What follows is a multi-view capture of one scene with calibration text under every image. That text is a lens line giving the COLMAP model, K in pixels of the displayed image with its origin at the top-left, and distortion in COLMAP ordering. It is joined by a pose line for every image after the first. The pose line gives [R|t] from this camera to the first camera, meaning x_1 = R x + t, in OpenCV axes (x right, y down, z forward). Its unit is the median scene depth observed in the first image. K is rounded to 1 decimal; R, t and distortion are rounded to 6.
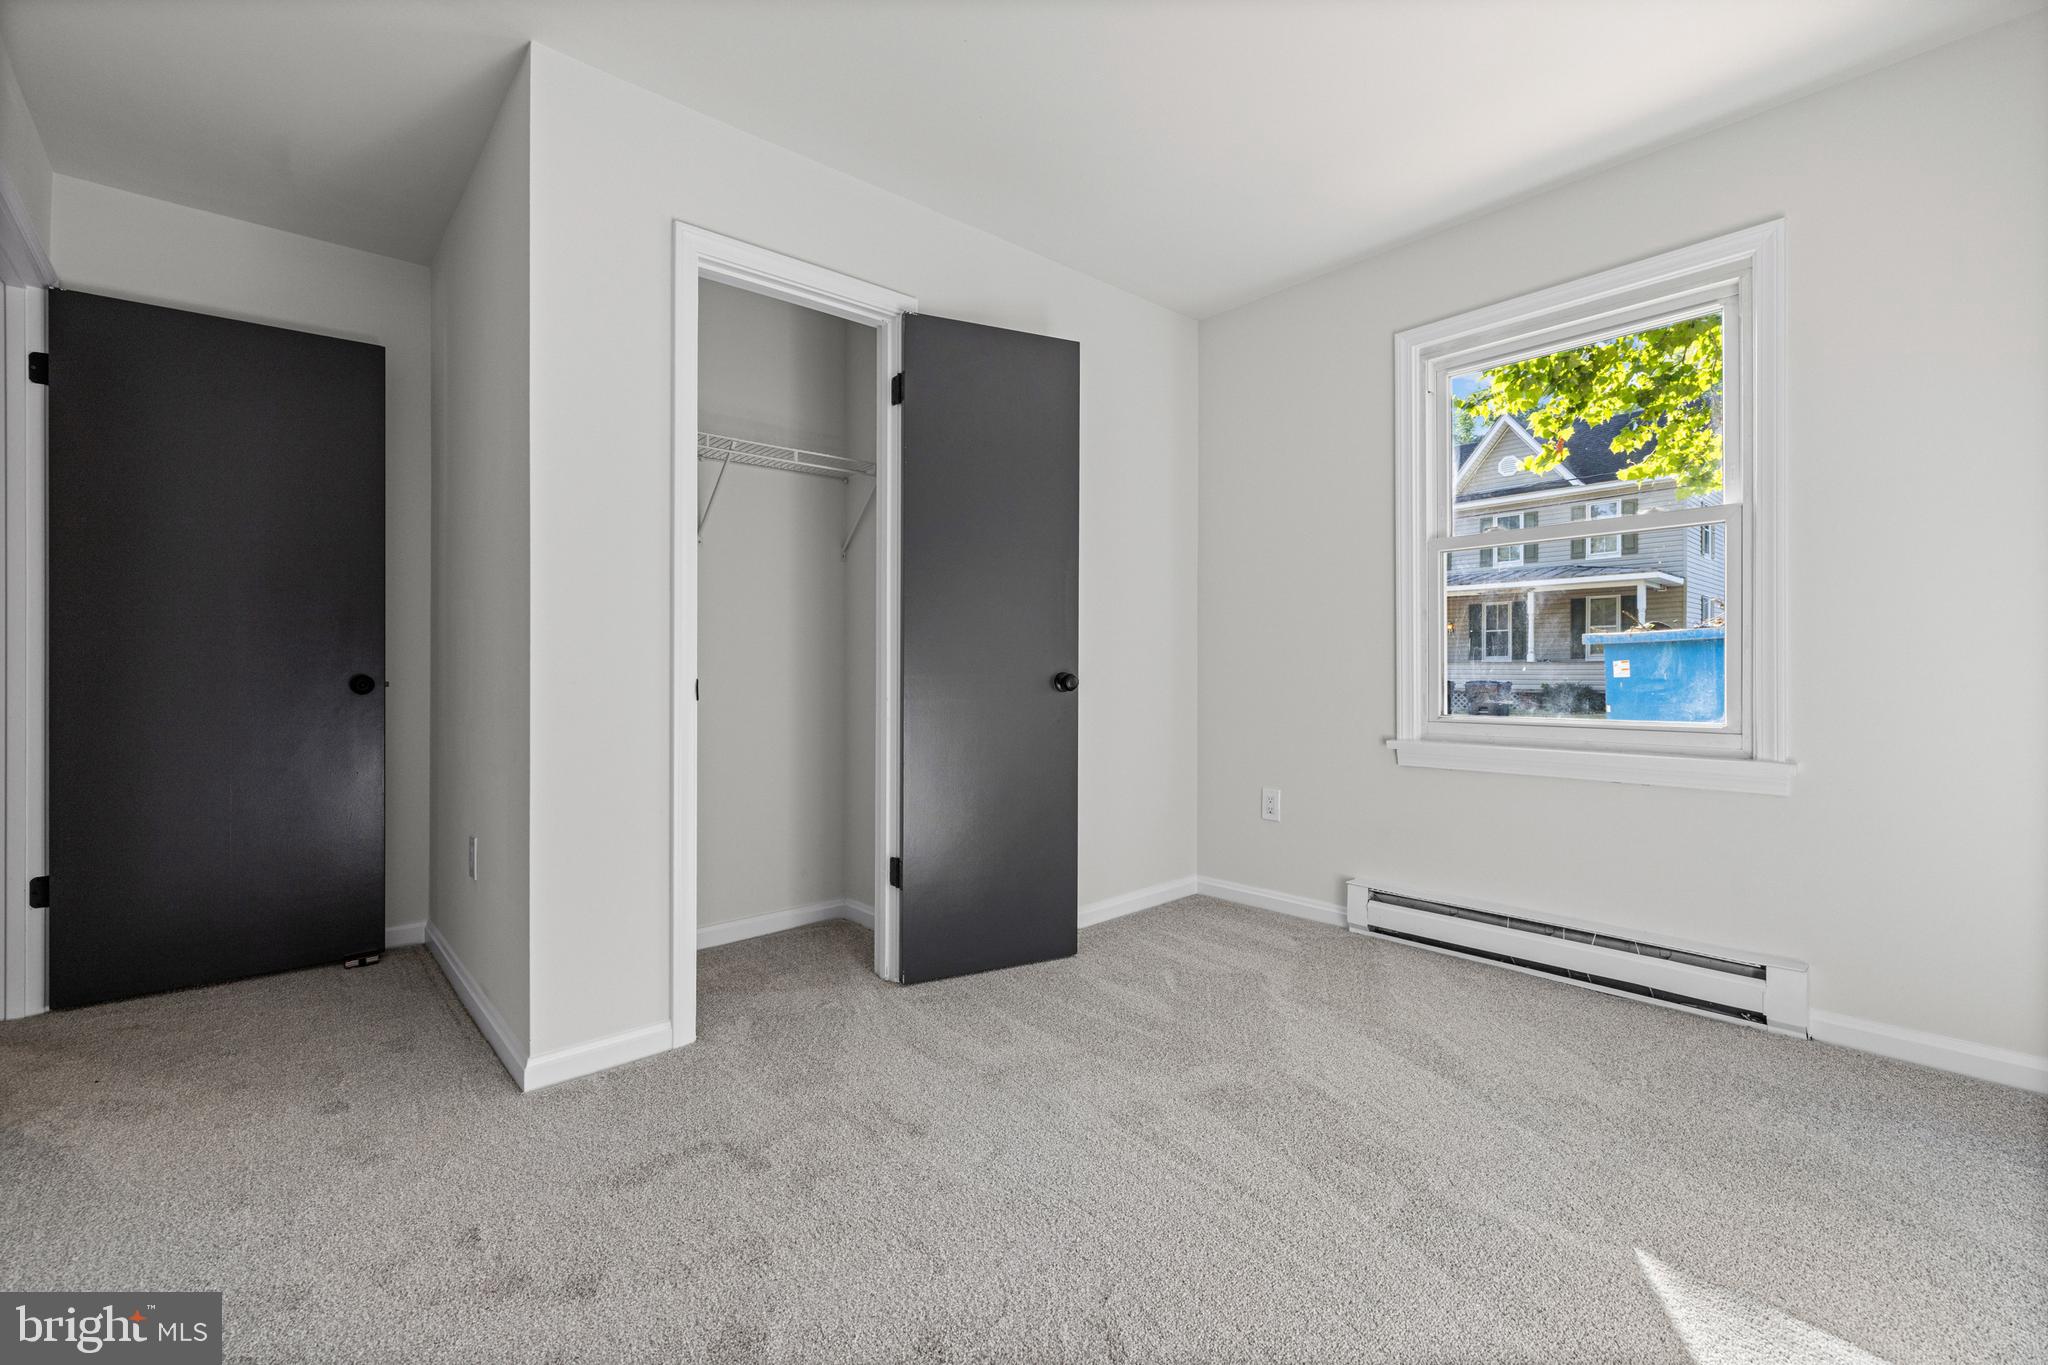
lens RADIAL K [[859.4, 0, 1017.8], [0, 859.4, 676.4], [0, 0, 1]] dist [0.001423, 0.000062]
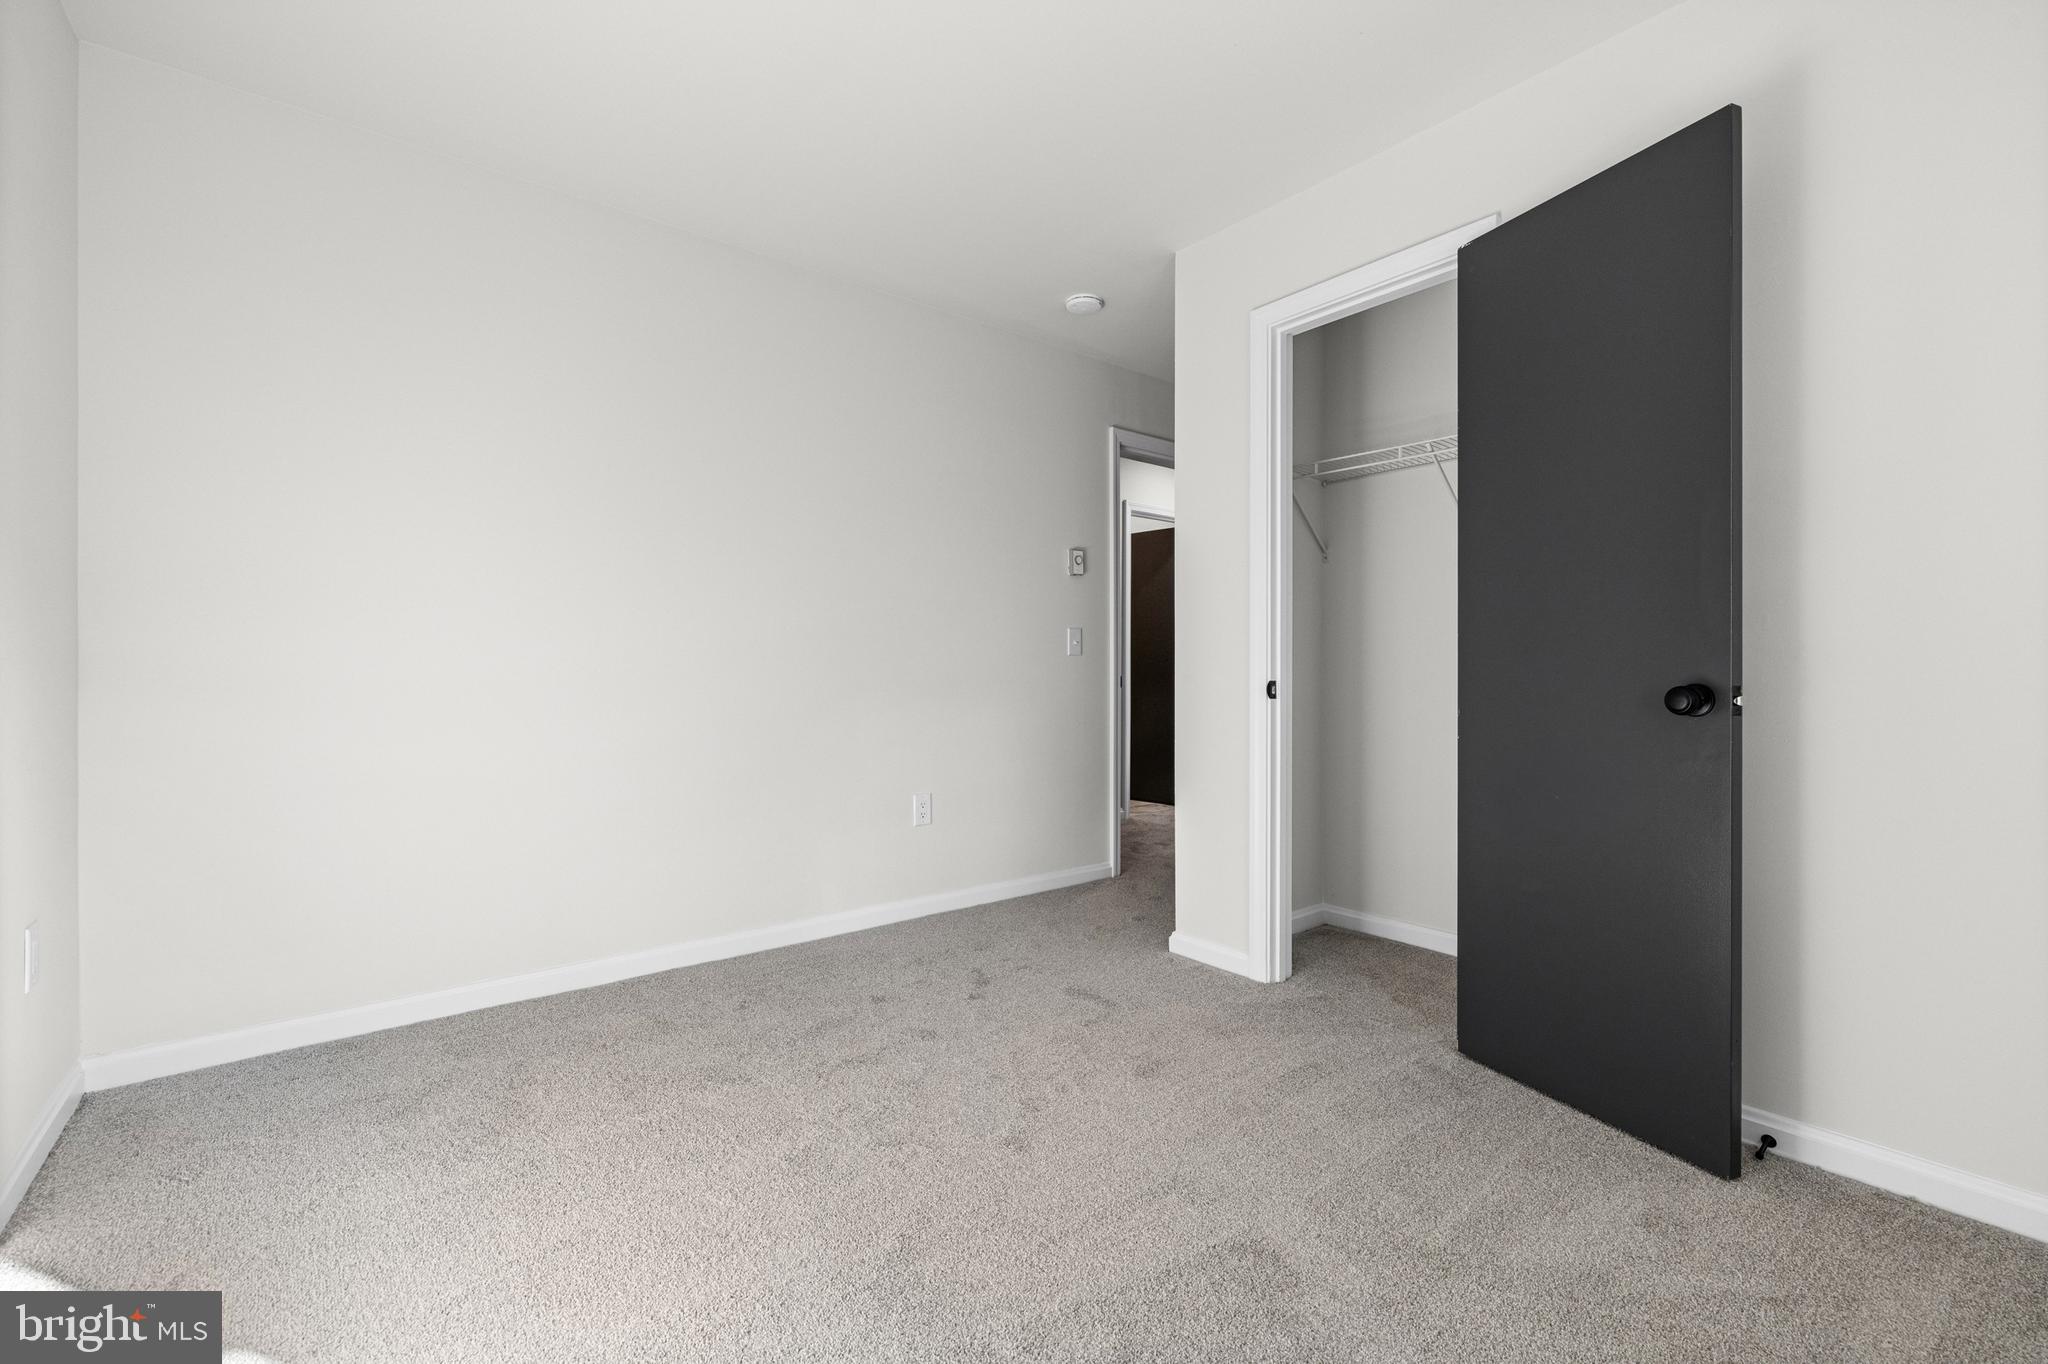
lens RADIAL K [[859.4, 0, 1017.8], [0, 859.4, 675.9], [0, 0, 1]] dist [0.001423, 0.000062]
pose [[-0.063262, 0.006172, -0.997978, 0.814329], [-0.004016, 0.999971, 0.006439, -0.012579], [0.997989, 0.004415, -0.063235, 0.696071]]
